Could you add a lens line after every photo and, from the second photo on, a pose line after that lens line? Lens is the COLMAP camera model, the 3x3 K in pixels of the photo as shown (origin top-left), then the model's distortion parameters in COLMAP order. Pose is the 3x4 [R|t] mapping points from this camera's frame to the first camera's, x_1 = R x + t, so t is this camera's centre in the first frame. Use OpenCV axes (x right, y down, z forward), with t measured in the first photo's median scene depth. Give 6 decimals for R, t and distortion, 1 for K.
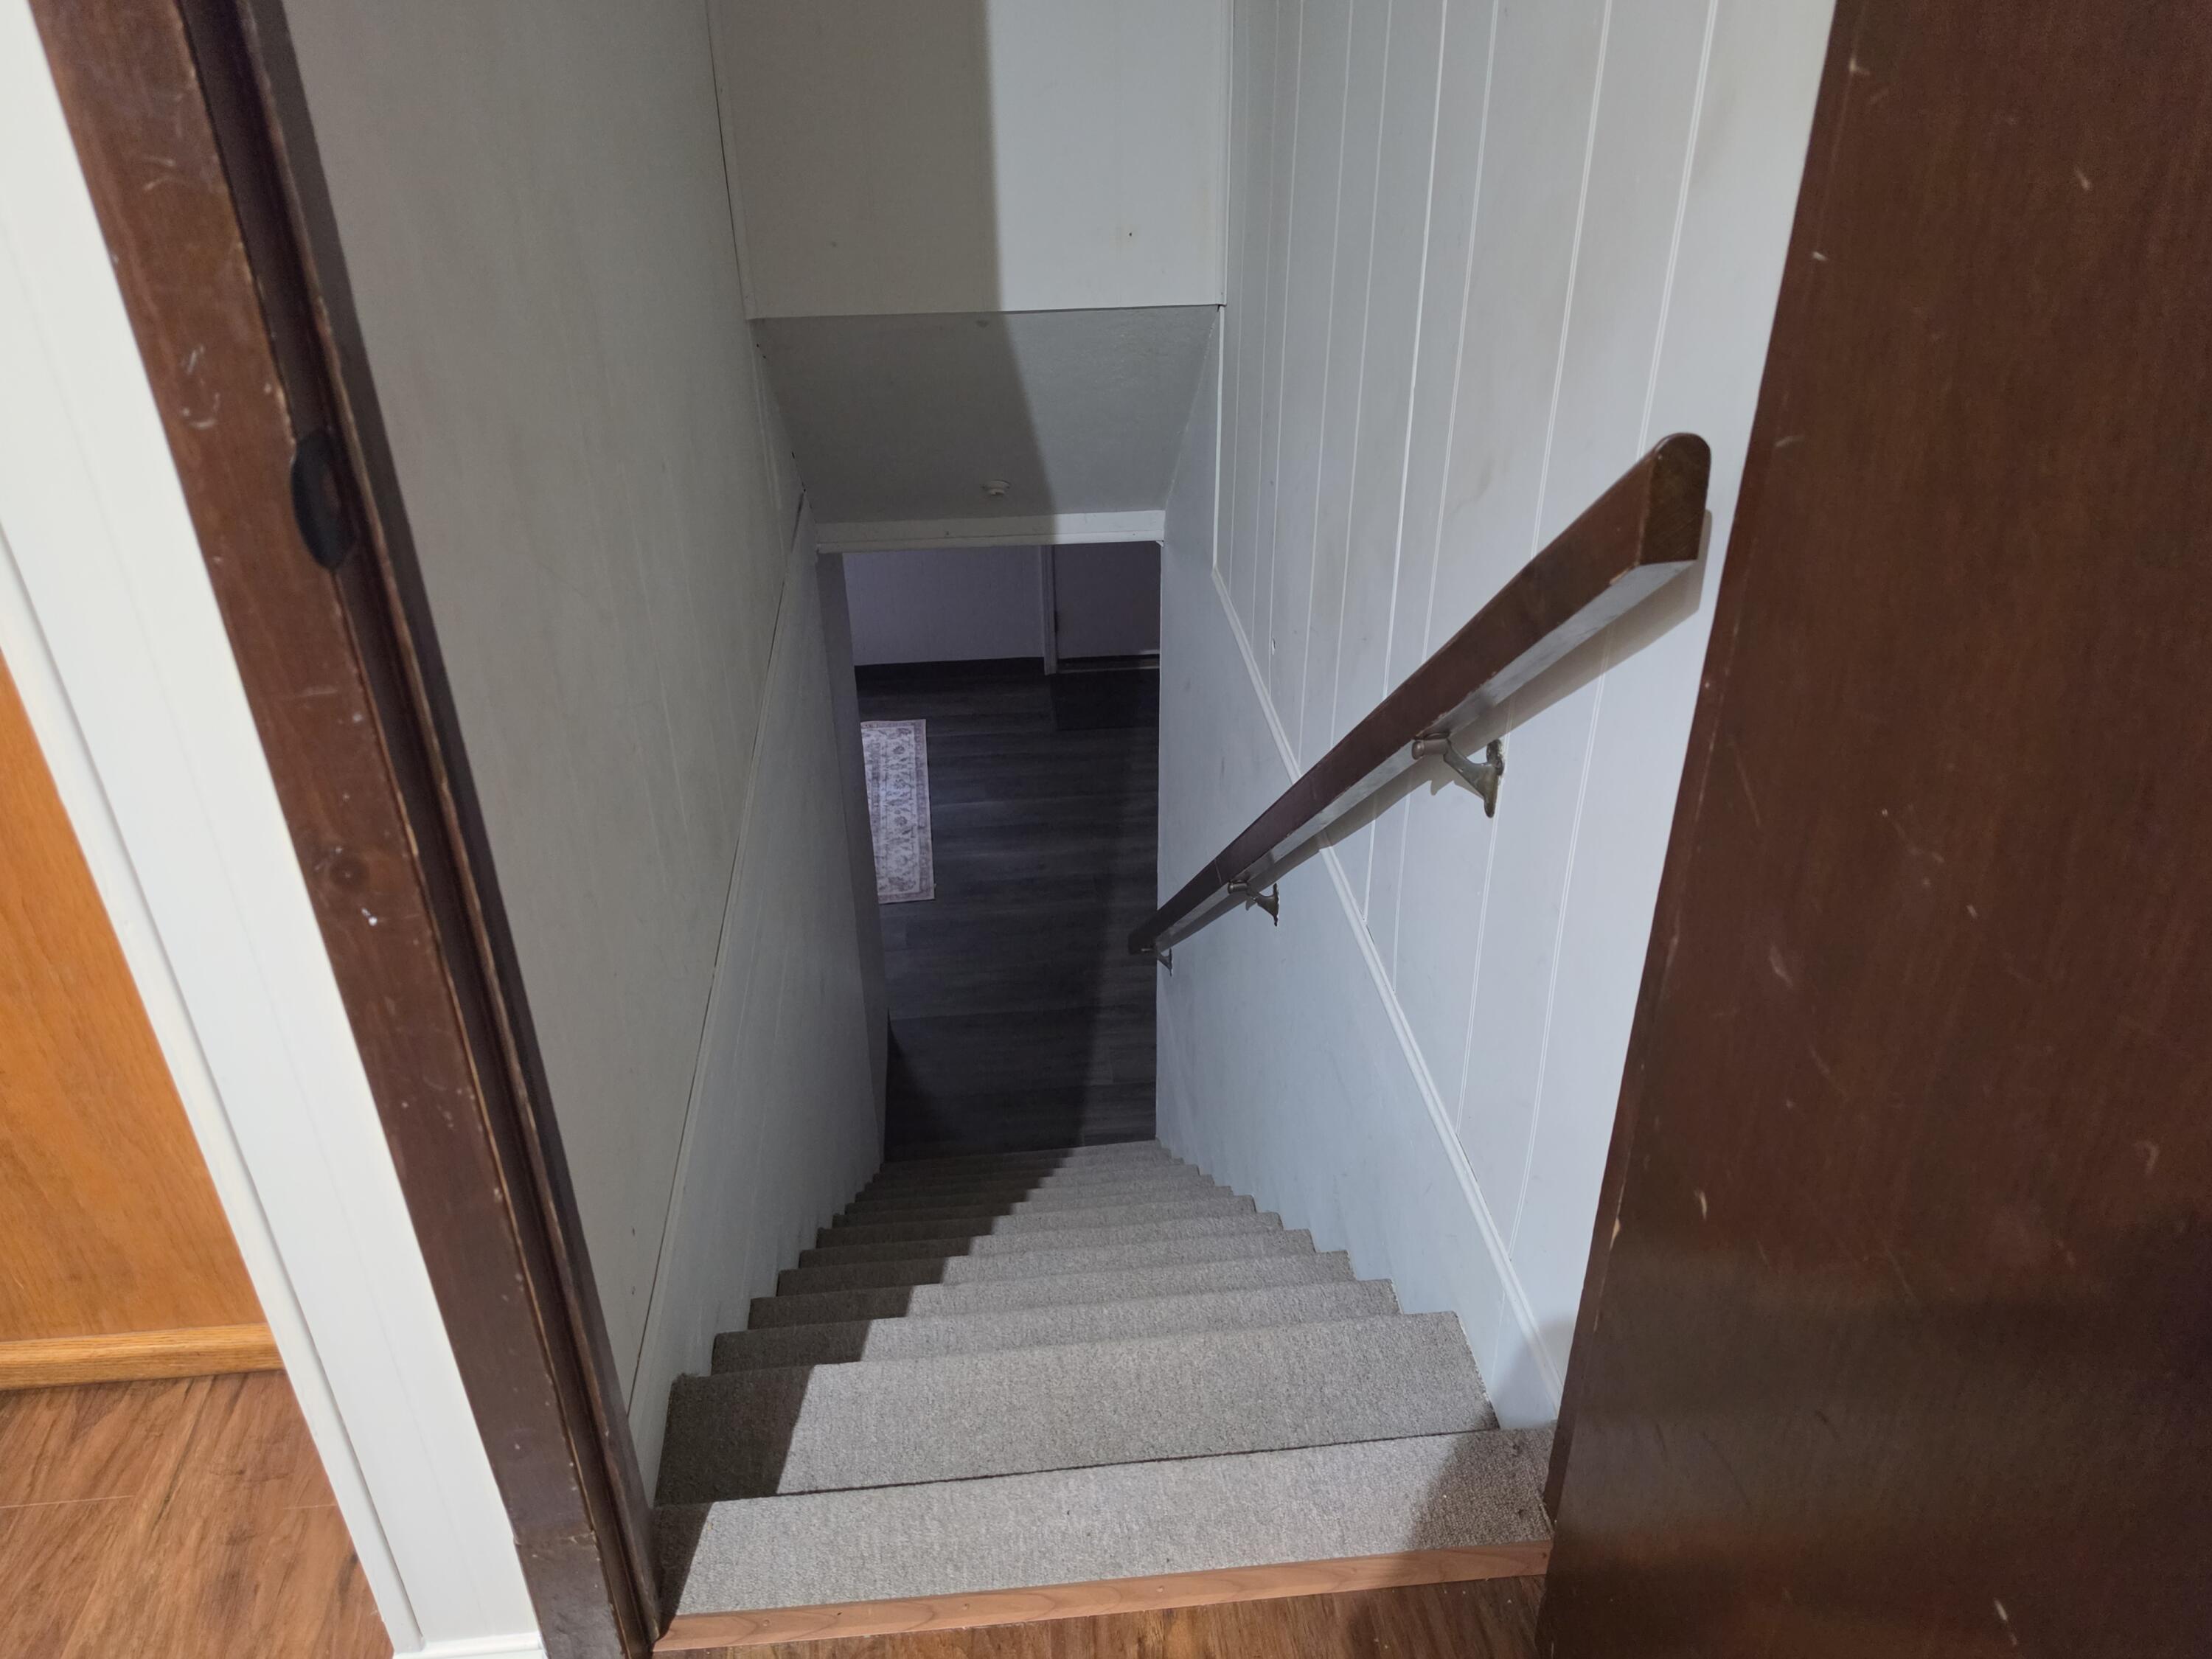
lens RADIAL K [[1580.7, 0, 1106.0], [0, 1580.7, 829.5], [0, 0, 1]] dist [-0.001422, -0.002508]
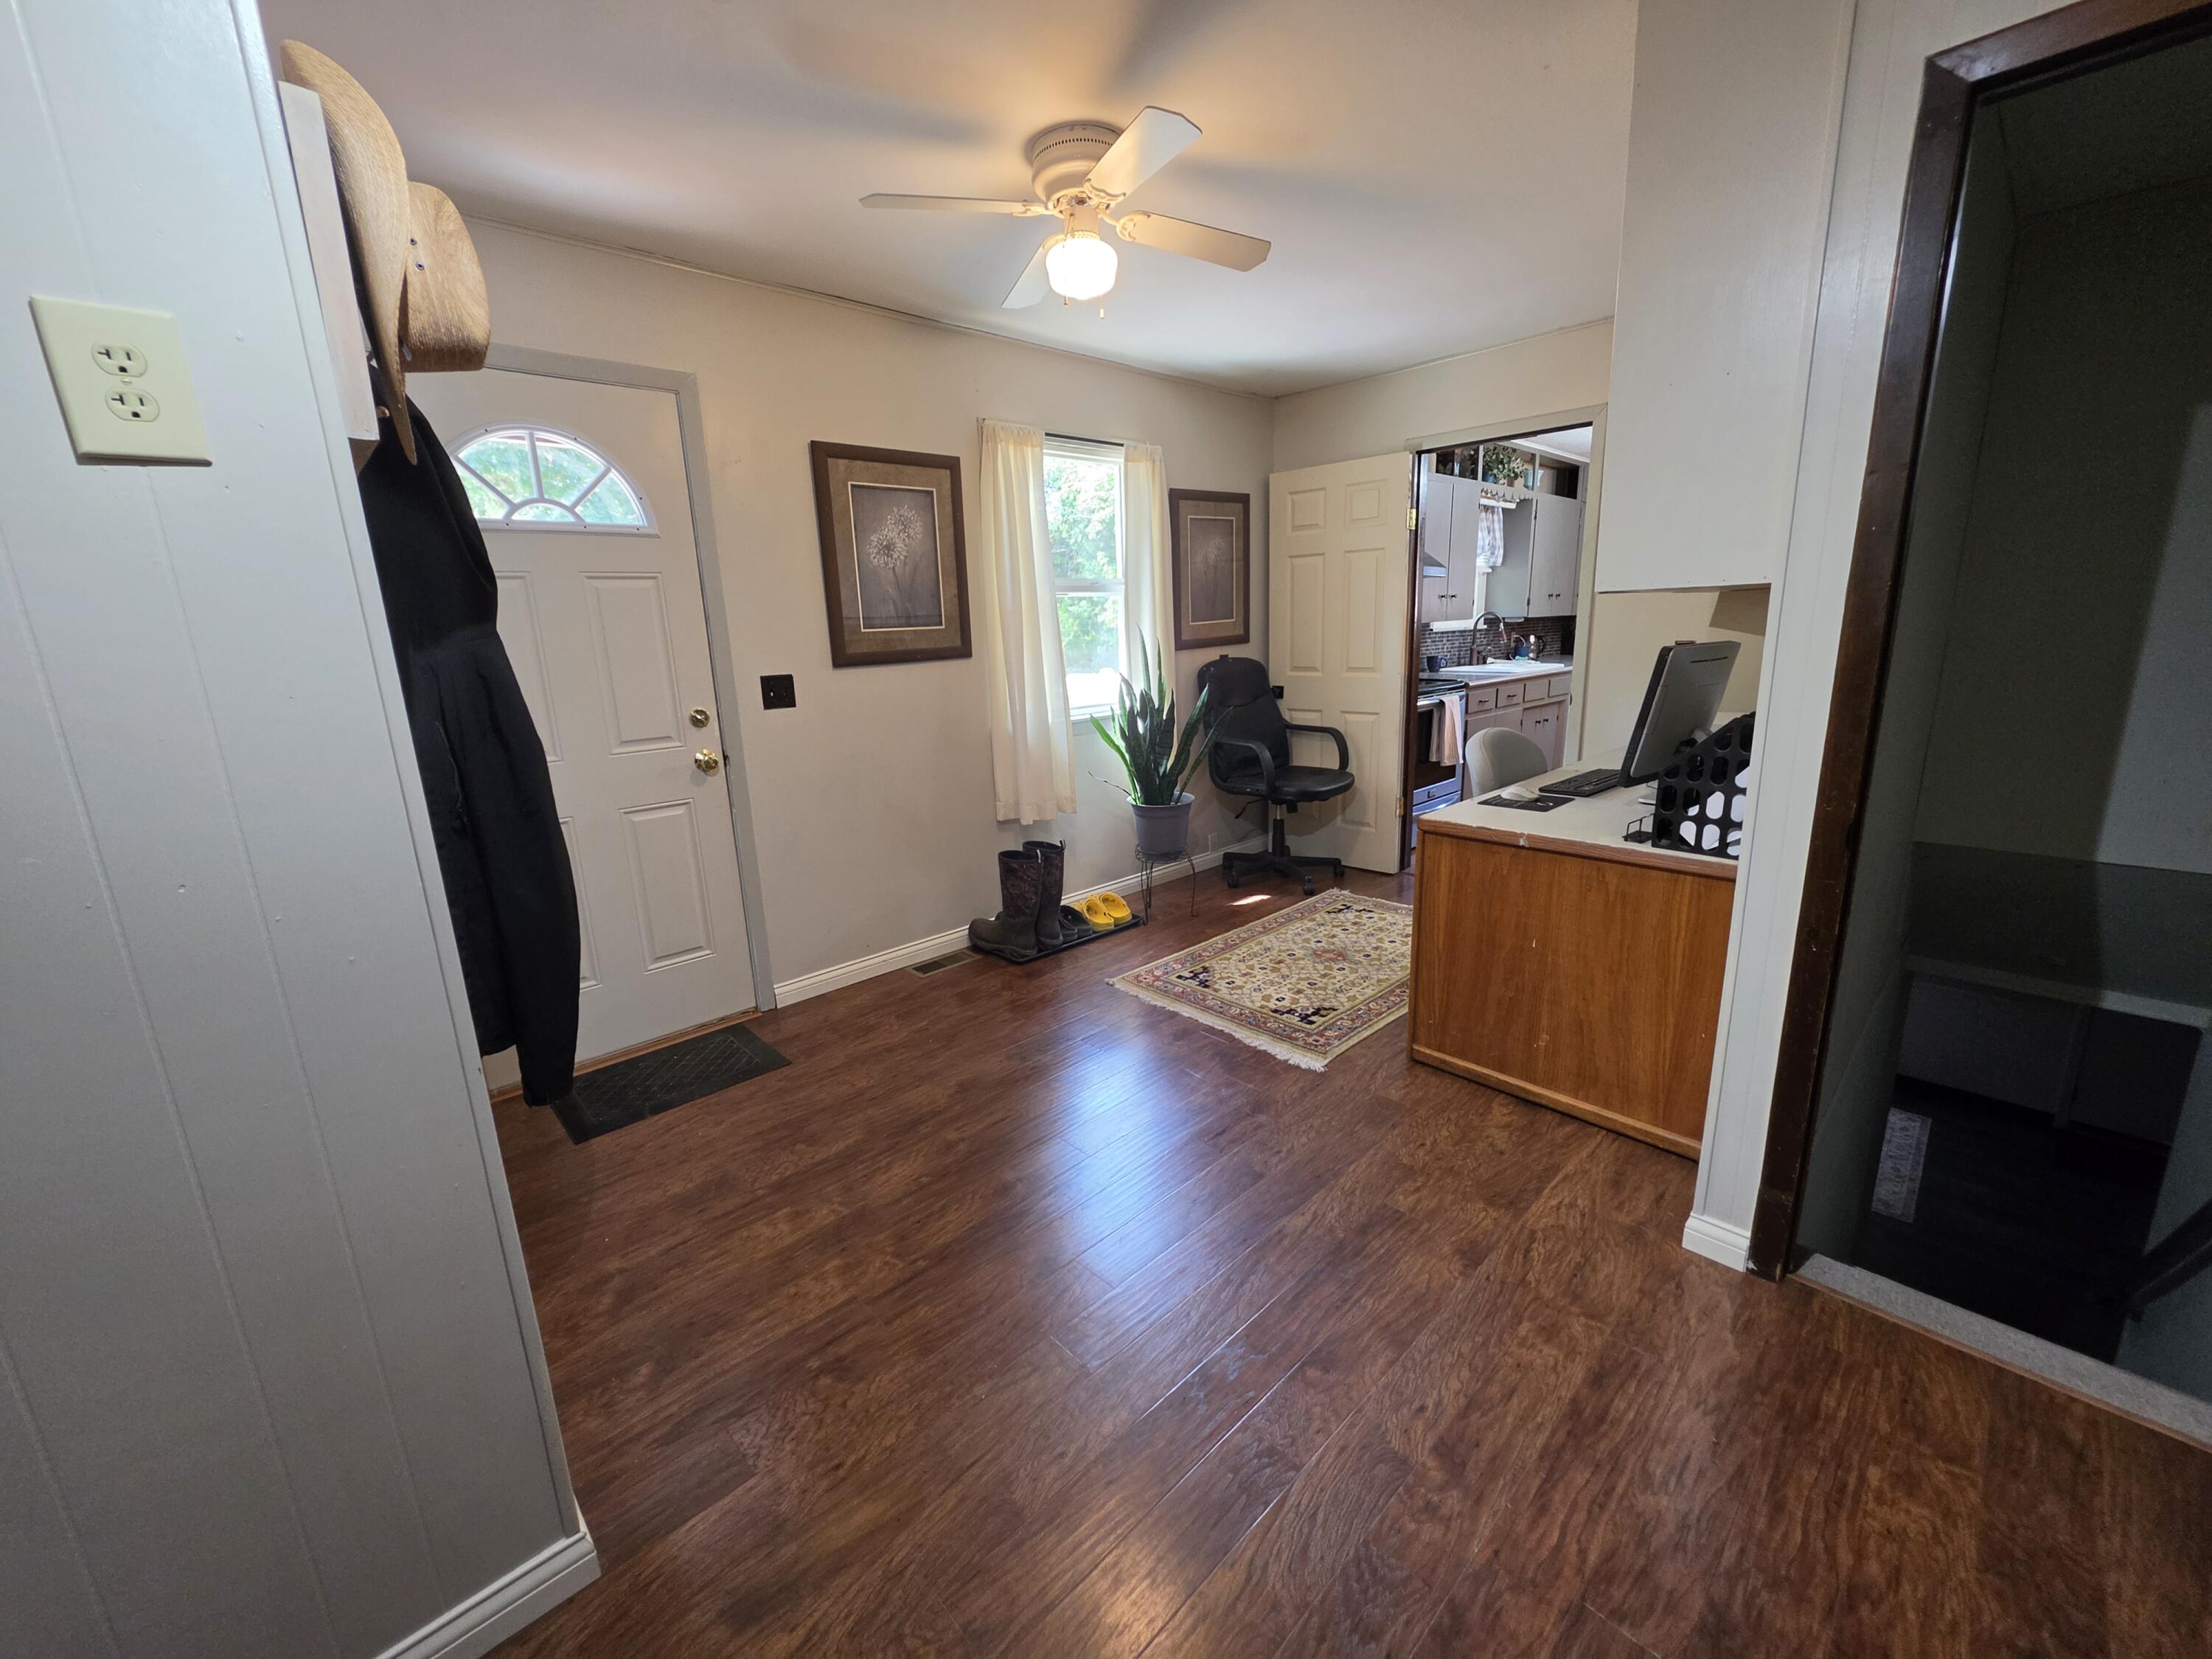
lens RADIAL K [[890.4, 0, 1103.2], [0, 890.4, 826.3], [0, 0, 1]] dist [-0.006324, 0.003504]
pose [[0.614908, 0.168714, -0.770340, 0.010673], [-0.392592, 0.912684, -0.113489, 0.163400], [0.683930, 0.372214, 0.627452, -0.364005]]
